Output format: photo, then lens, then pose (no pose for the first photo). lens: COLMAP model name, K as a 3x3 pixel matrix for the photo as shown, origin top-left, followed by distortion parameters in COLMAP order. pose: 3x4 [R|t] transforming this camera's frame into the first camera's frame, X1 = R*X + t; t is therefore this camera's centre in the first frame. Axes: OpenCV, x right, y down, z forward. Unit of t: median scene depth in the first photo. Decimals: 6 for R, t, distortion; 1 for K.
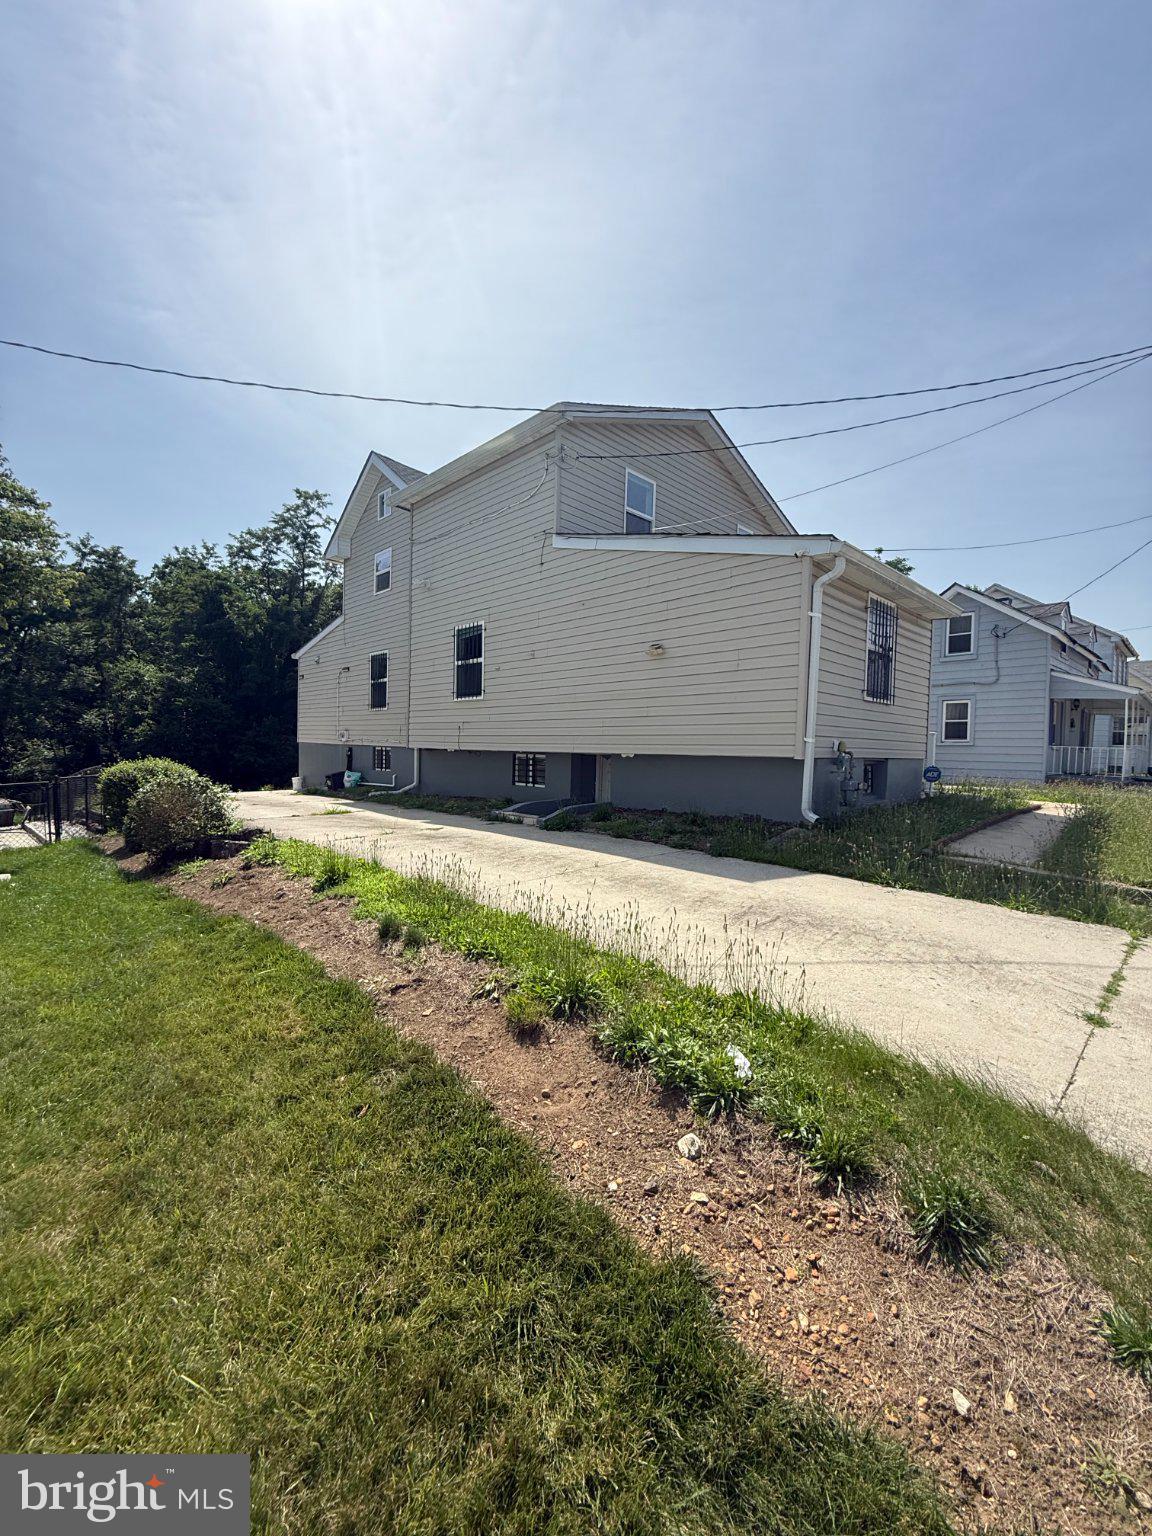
lens RADIAL K [[617.1, 0, 571.2], [0, 617.1, 767.3], [0, 0, 1]] dist [-0.001336, -0.000504]
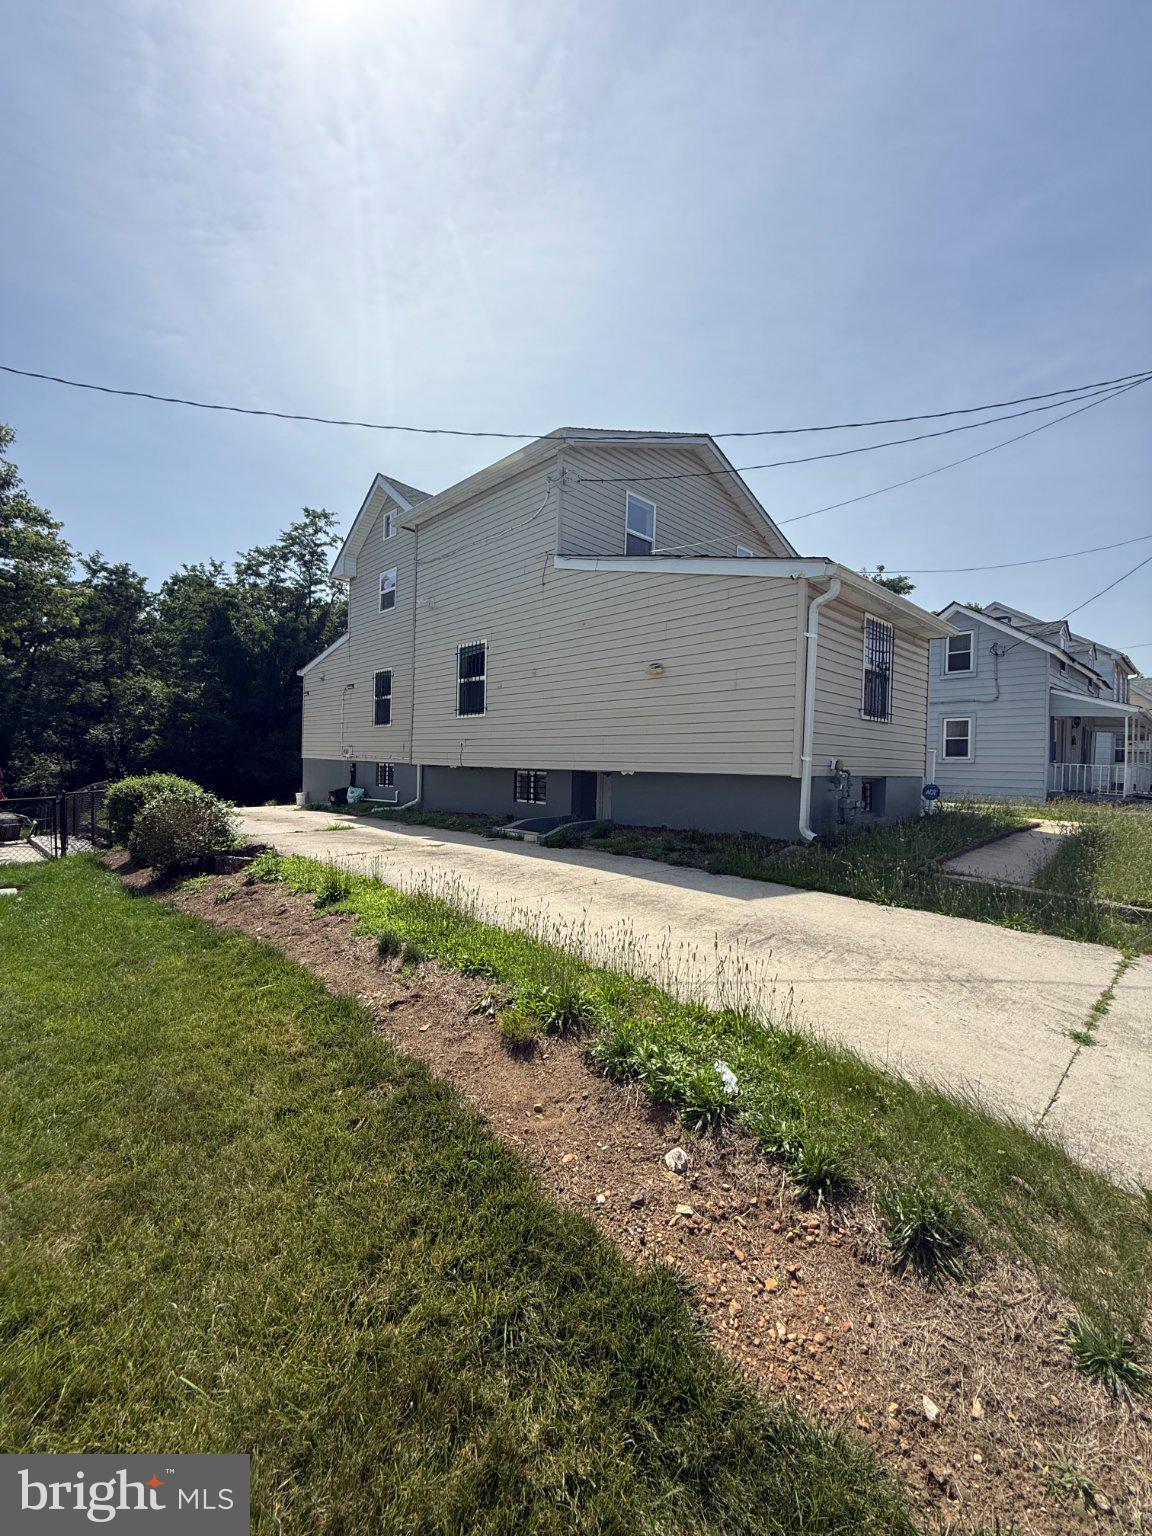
lens RADIAL K [[617.1, 0, 572.0], [0, 617.1, 766.6], [0, 0, 1]] dist [-0.001336, -0.000504]
pose [[0.999986, 0.002531, -0.004672, 0.015653], [-0.002651, 0.999661, -0.025914, -0.009274], [0.004605, 0.025926, 0.999653, -0.031579]]
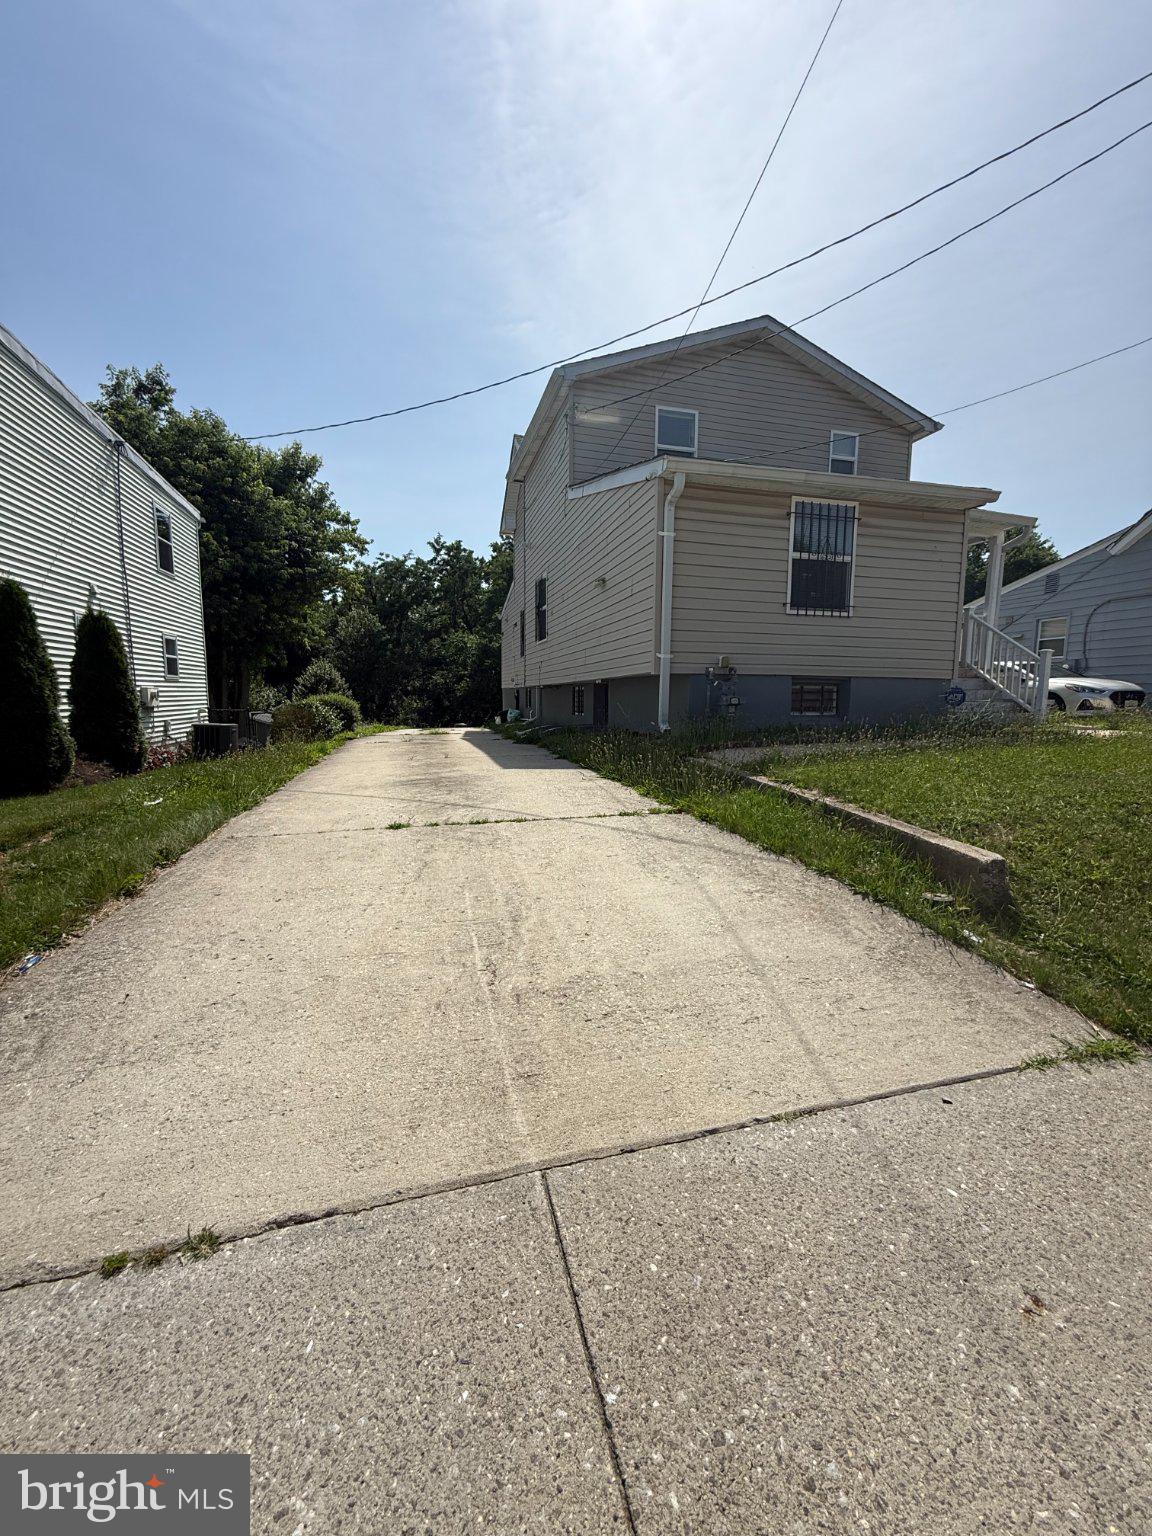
lens RADIAL K [[617.1, 0, 563.2], [0, 617.1, 767.5], [0, 0, 1]] dist [-0.001336, -0.000504]
pose [[0.862276, 0.044808, -0.504452, 1.936219], [-0.009164, 0.997296, 0.072921, 0.176748], [0.506356, -0.058256, 0.860355, -0.018875]]
